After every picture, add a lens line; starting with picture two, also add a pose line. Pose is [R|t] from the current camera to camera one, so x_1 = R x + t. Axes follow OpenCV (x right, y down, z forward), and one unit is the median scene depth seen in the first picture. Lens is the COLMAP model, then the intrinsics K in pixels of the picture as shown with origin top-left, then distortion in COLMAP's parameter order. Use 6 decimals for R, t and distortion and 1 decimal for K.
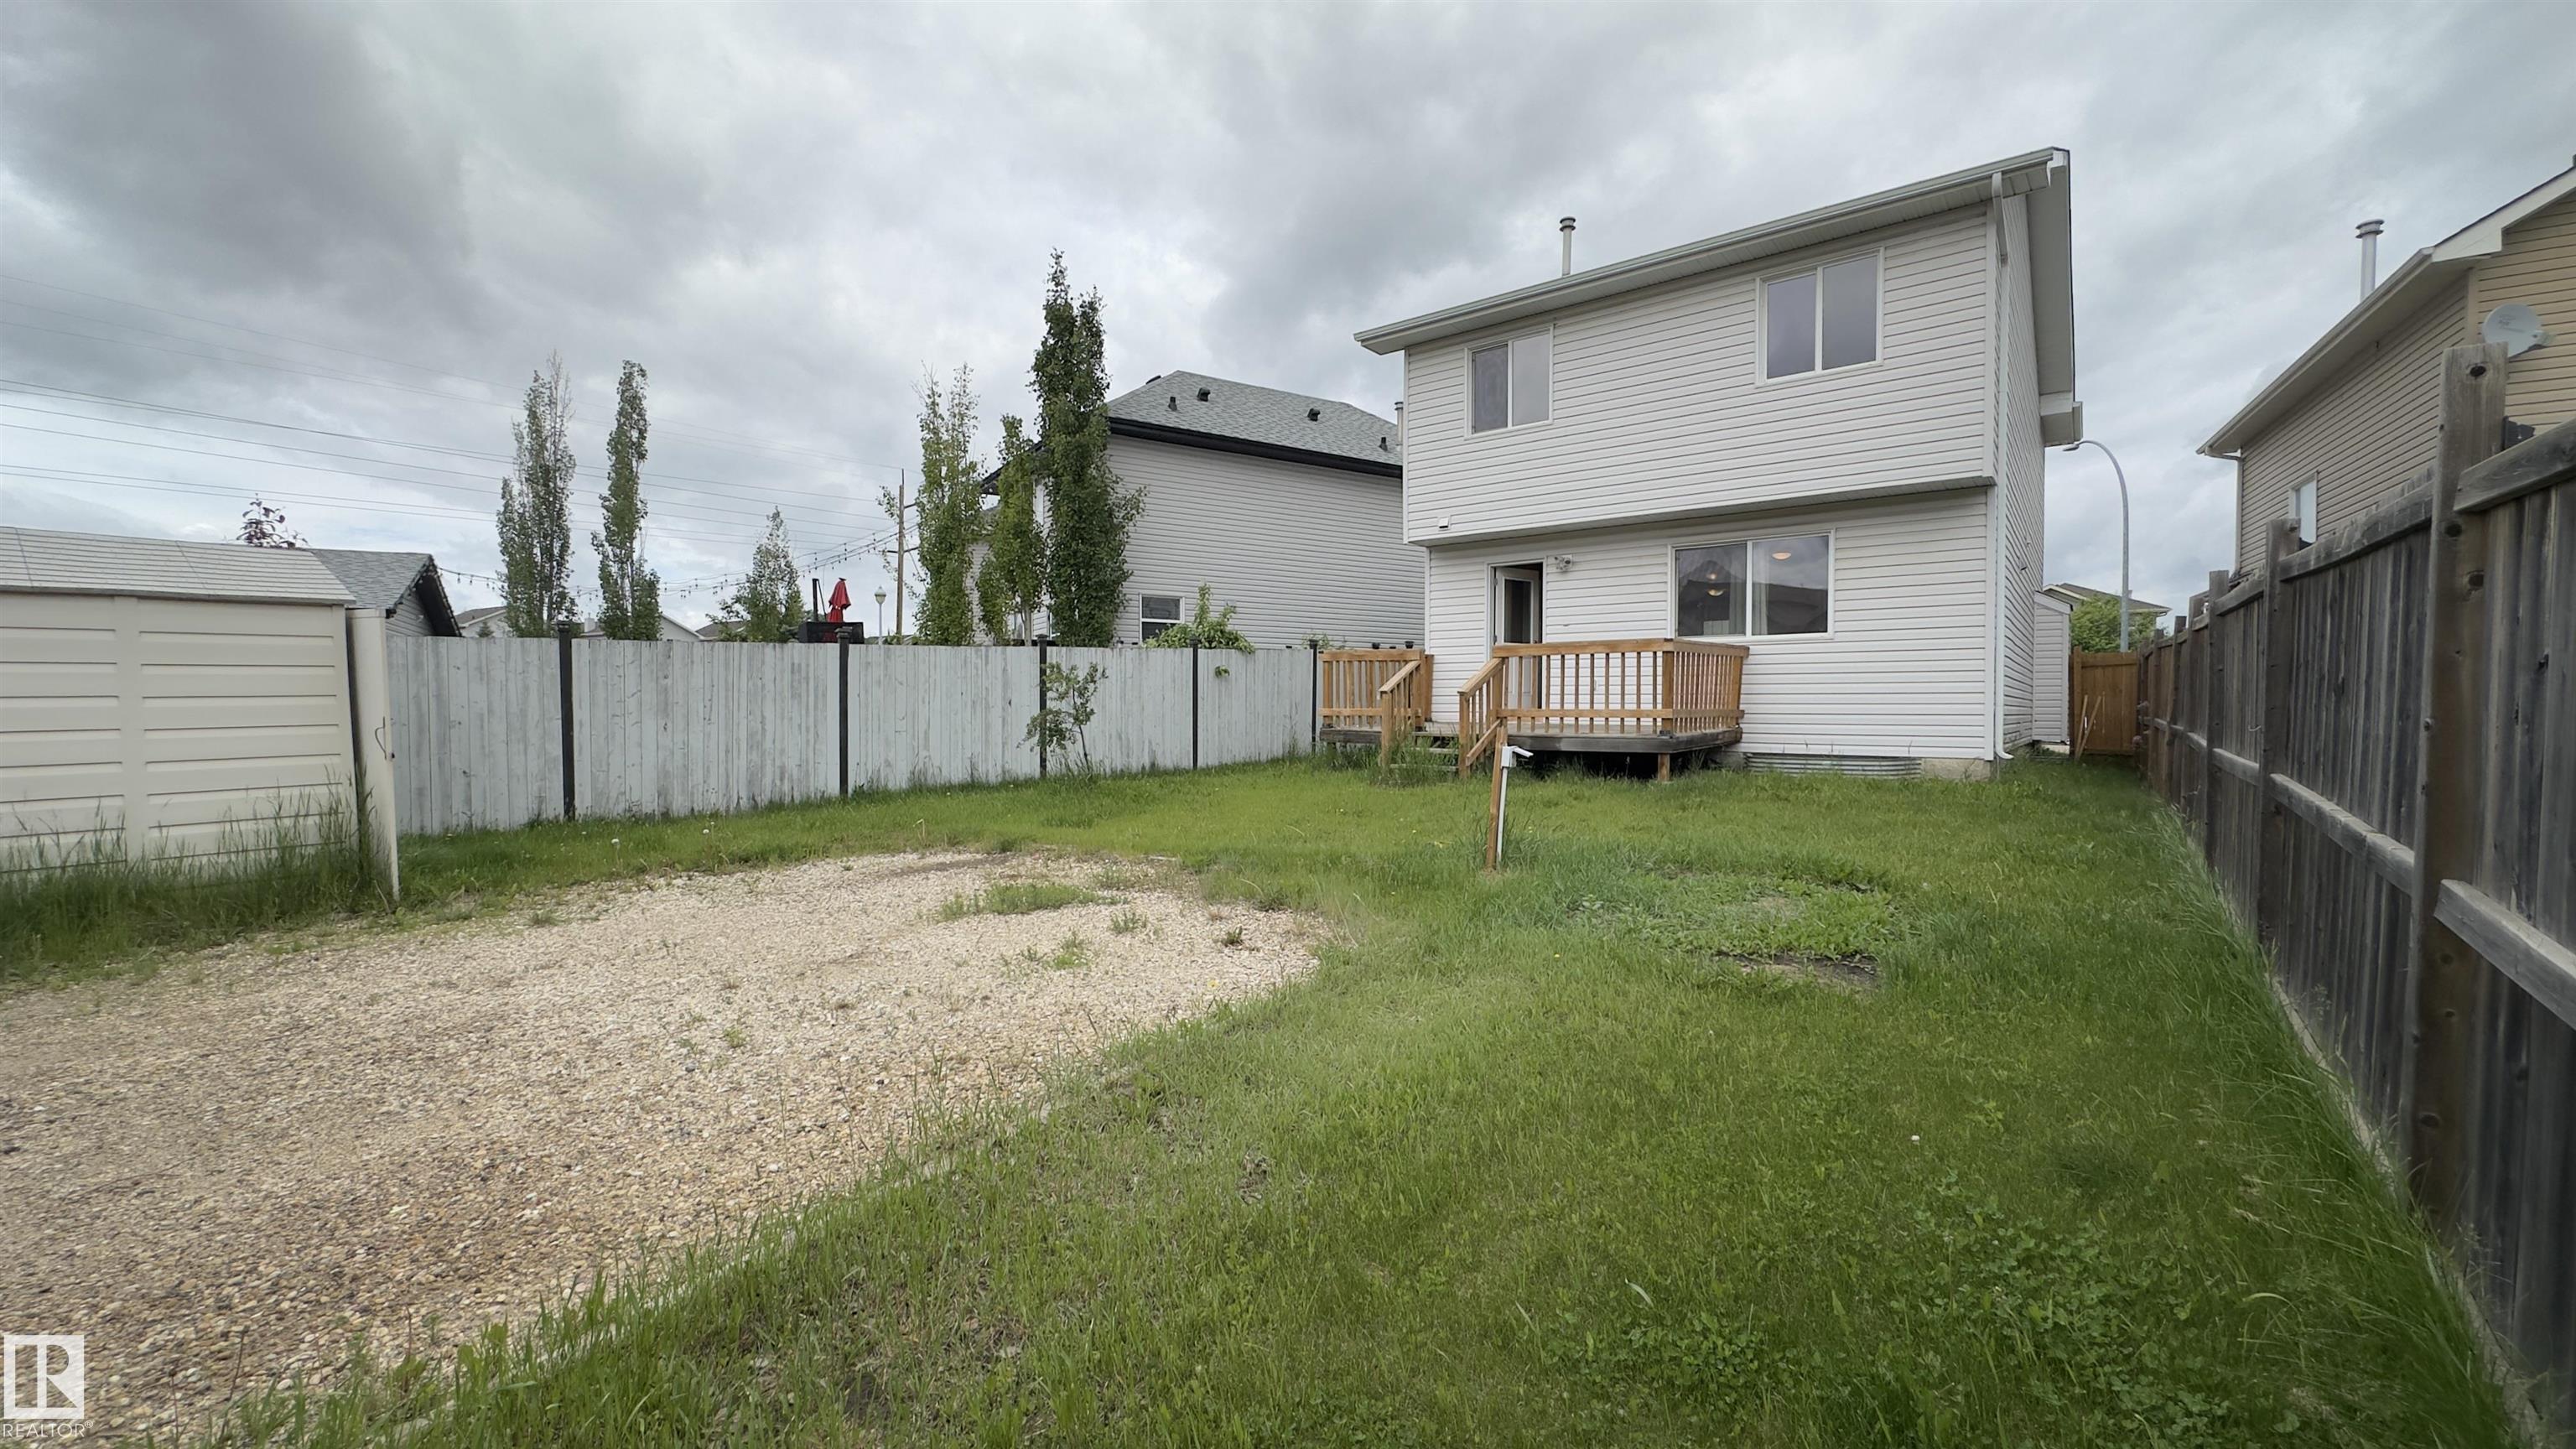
lens RADIAL K [[1026.8, 0, 1286.2], [0, 1026.8, 724.5], [0, 0, 1]] dist [-0.001959, -0.000126]
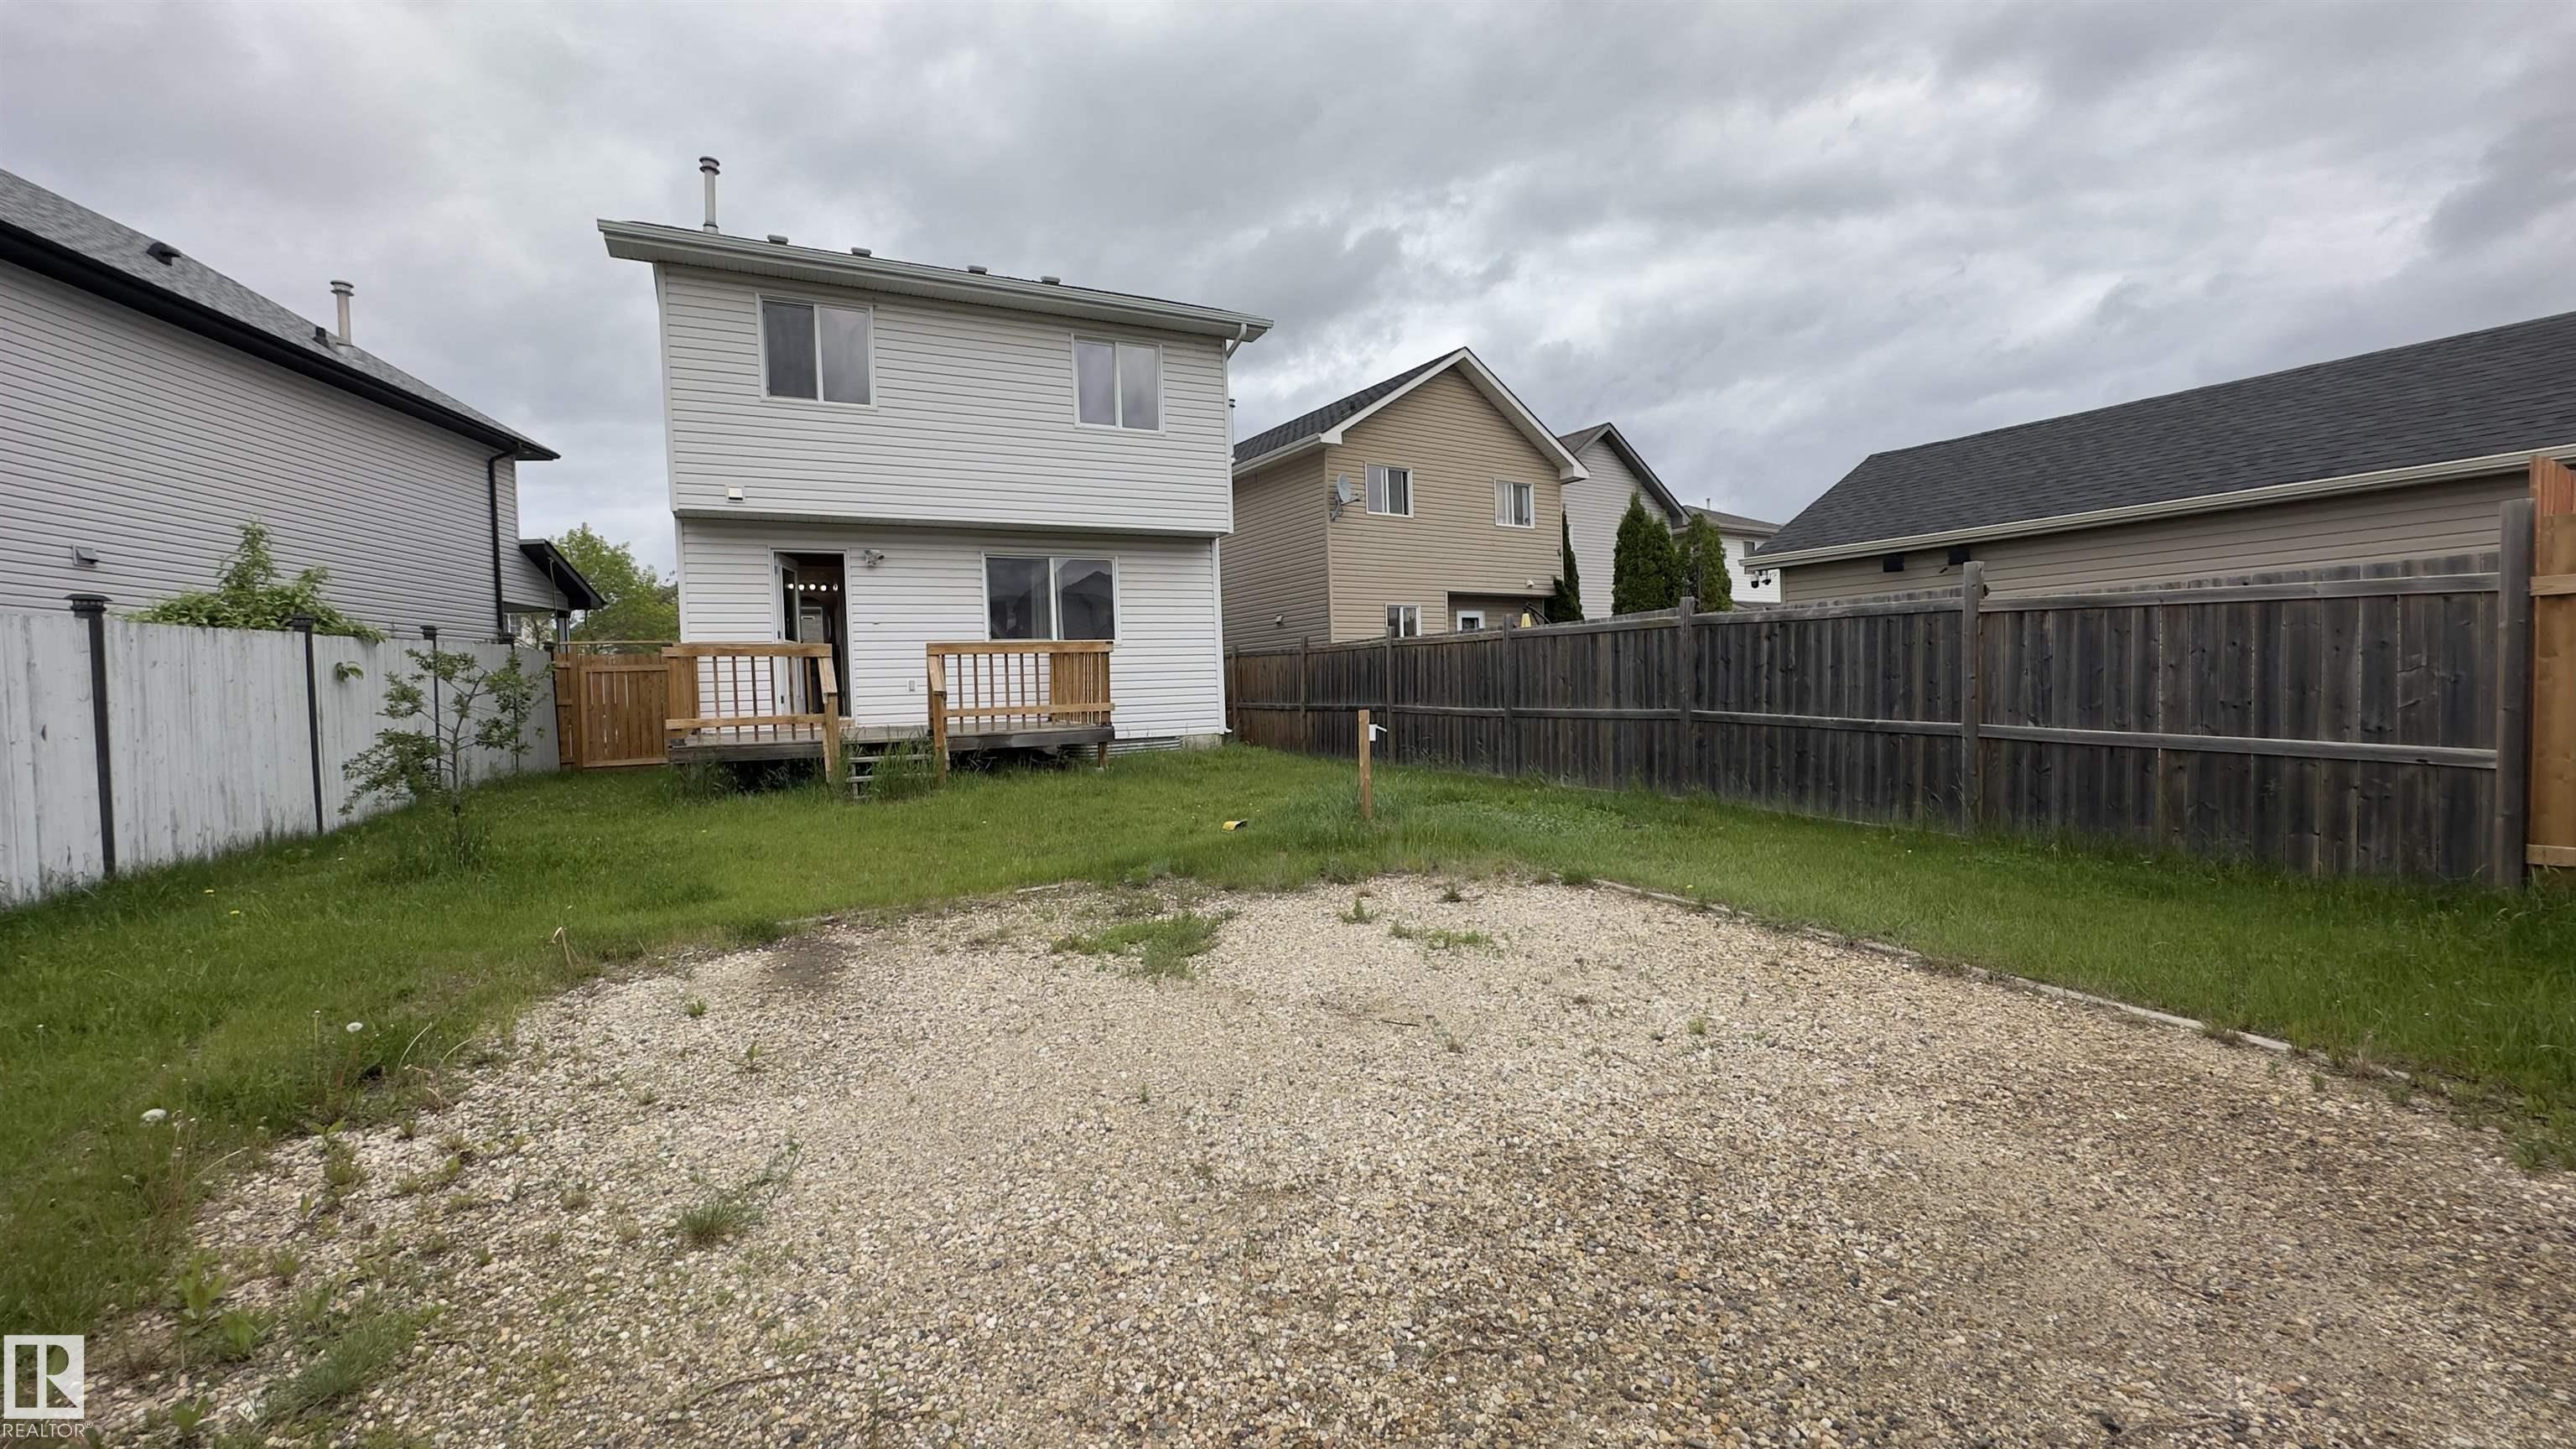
lens RADIAL K [[1038.4, 0, 1278.1], [0, 1038.4, 717.5], [0, 0, 1]] dist [-0.001601, -0.000285]
pose [[0.423786, -0.037028, 0.905005, -0.440720], [0.051772, 0.998521, 0.016611, -0.006364], [-0.904282, 0.039815, 0.425076, 0.258539]]
